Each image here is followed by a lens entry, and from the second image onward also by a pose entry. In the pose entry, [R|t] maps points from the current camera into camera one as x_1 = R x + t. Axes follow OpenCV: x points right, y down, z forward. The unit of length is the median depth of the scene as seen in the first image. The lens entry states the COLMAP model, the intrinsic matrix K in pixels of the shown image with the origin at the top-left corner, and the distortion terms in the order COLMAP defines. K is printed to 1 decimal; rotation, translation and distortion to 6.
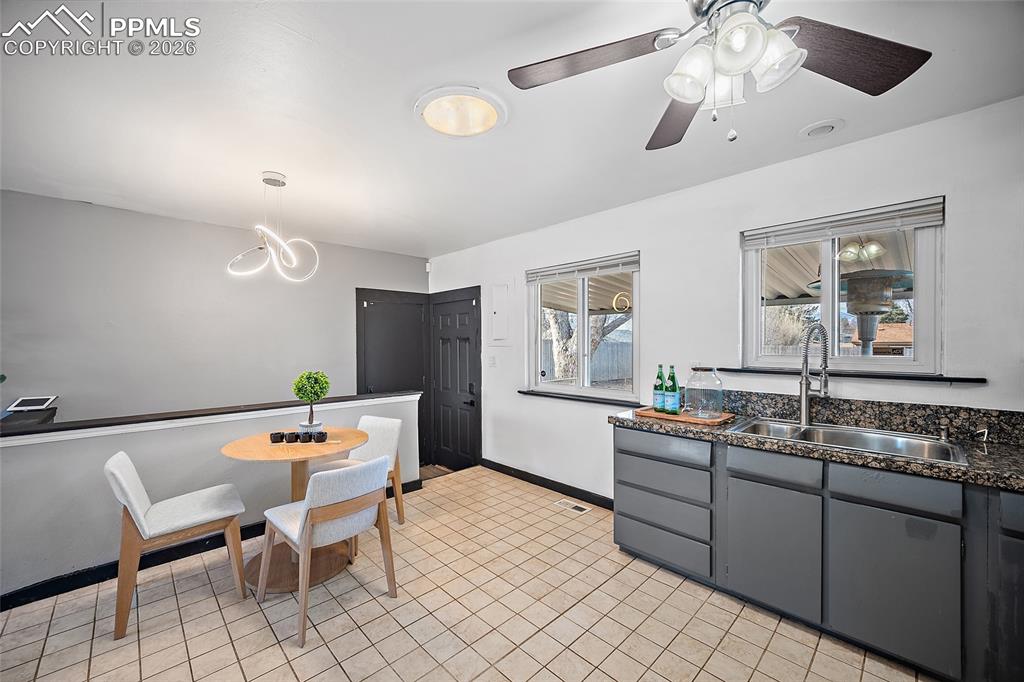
lens RADIAL K [[400.4, 0, 502.6], [0, 400.4, 347.9], [0, 0, 1]] dist [-0.001073, -0.000081]
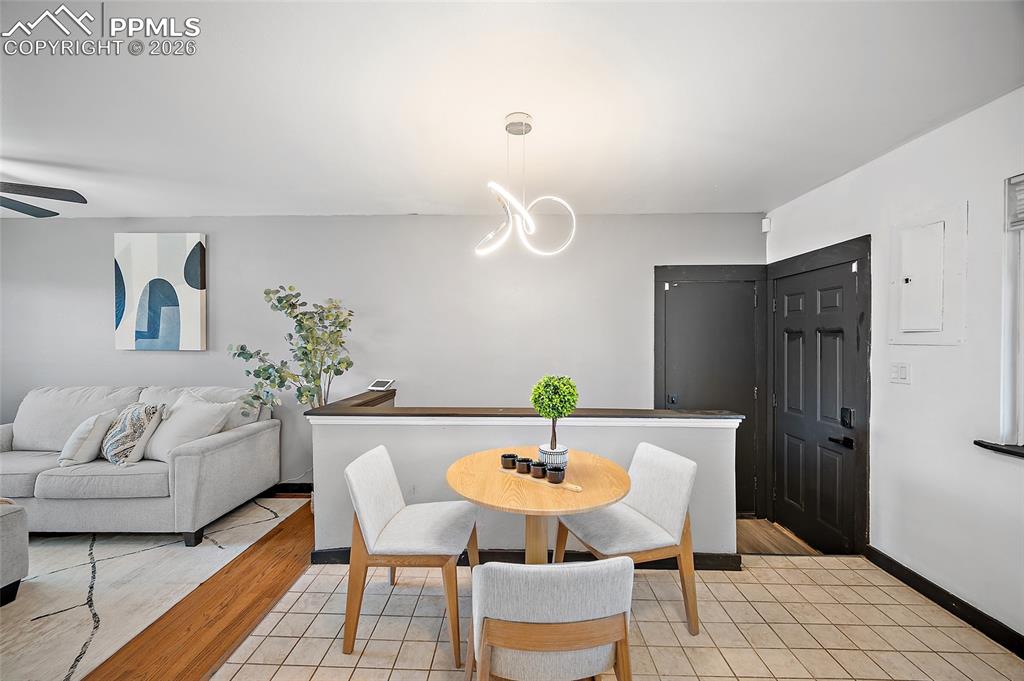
lens RADIAL K [[401.6, 0, 507.7], [0, 401.6, 341.8], [0, 0, 1]] dist [-0.002752, 0.000037]
pose [[0.710804, 0.012109, -0.703286, -0.029305], [-0.014493, 0.999892, 0.002568, -0.002201], [0.703241, 0.008367, 0.710902, 0.364536]]
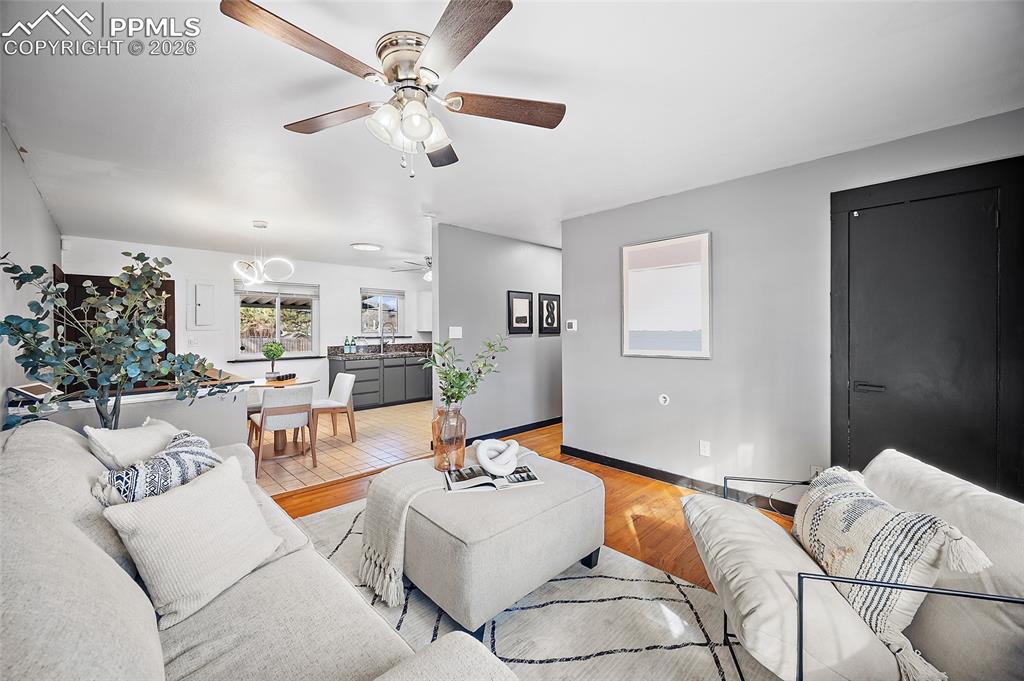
lens RADIAL K [[406.2, 0, 513.4], [0, 406.2, 344.3], [0, 0, 1]] dist [-0.008222, 0.000306]
pose [[-0.019974, -0.026233, 0.999456, -1.859520], [0.022623, 0.999388, 0.026684, 0.041843], [-0.999545, 0.023144, -0.019369, 0.007155]]
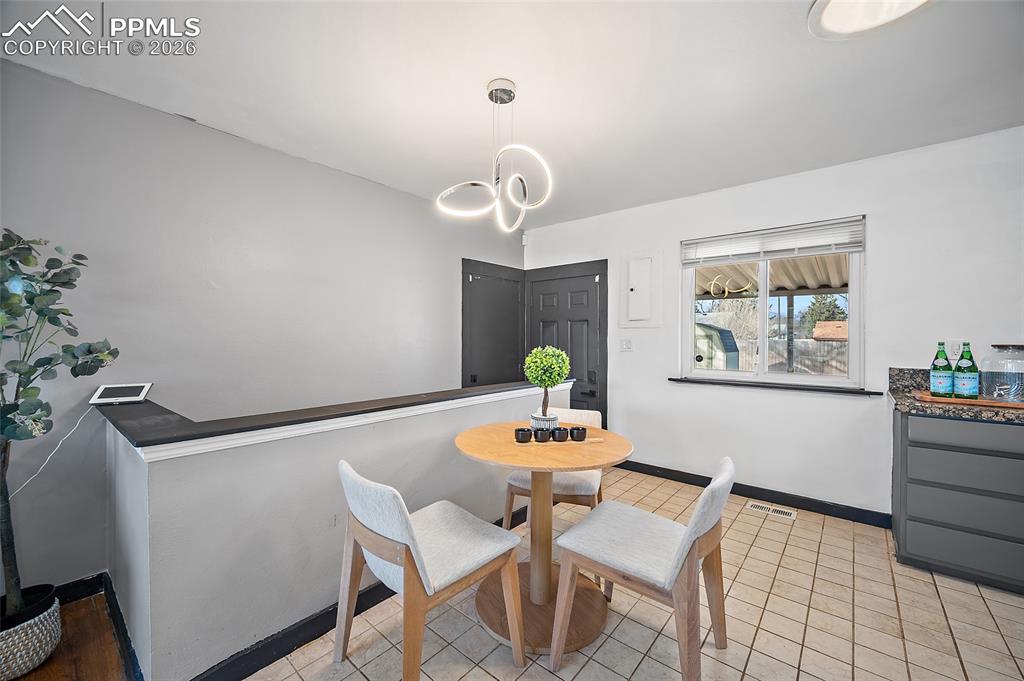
lens RADIAL K [[403.3, 0, 504.6], [0, 403.3, 338.3], [0, 0, 1]] dist [-0.001925, 0.000077]
pose [[0.994530, 0.007662, 0.104171, -0.534937], [-0.006425, 0.999905, -0.012202, 0.043236], [-0.104255, 0.011466, 0.994485, 0.209145]]
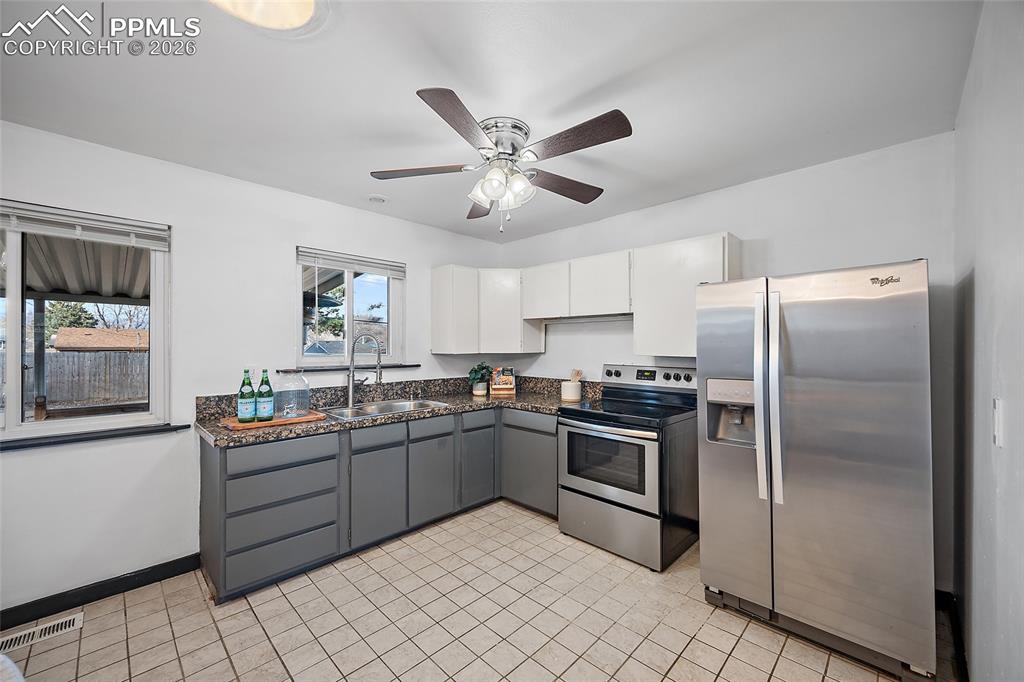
lens RADIAL K [[406.2, 0, 513.4], [0, 406.2, 344.8], [0, 0, 1]] dist [-0.008222, 0.000306]
pose [[-0.043362, 0.006806, 0.999036, -0.463151], [0.014811, 0.999871, -0.006169, 0.000365], [-0.998950, 0.014530, -0.043457, 0.379153]]
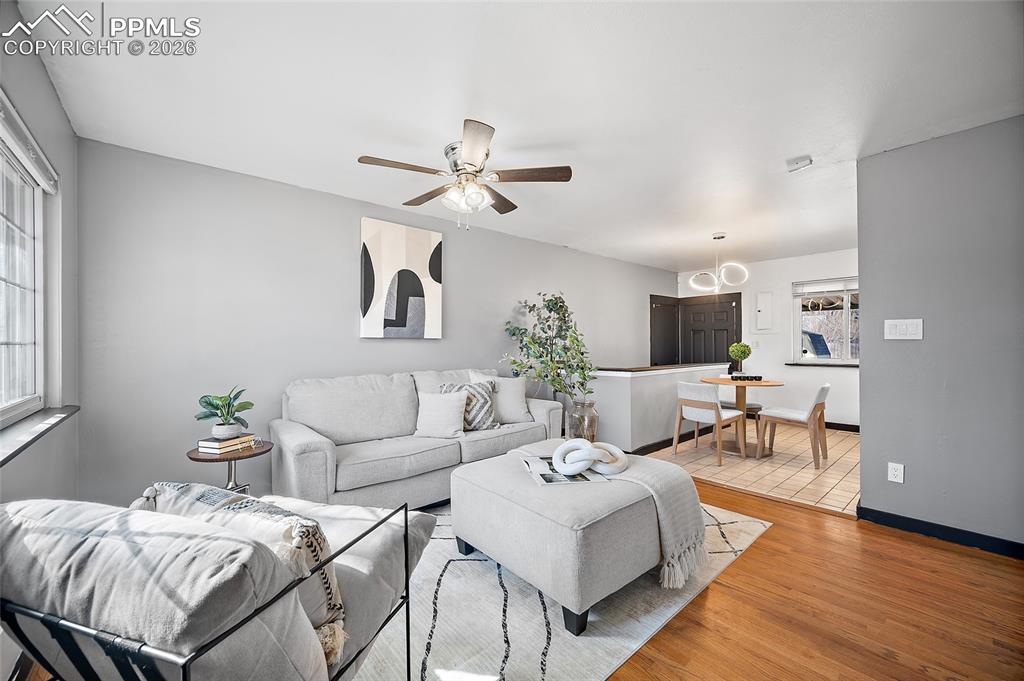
lens RADIAL K [[400.4, 0, 502.6], [0, 400.4, 347.4], [0, 0, 1]] dist [-0.001073, -0.000081]
pose [[0.998342, -0.000358, -0.057567, -1.201397], [-0.000017, 0.999979, -0.006518, 0.075105], [0.057568, 0.006508, 0.998320, -0.707742]]
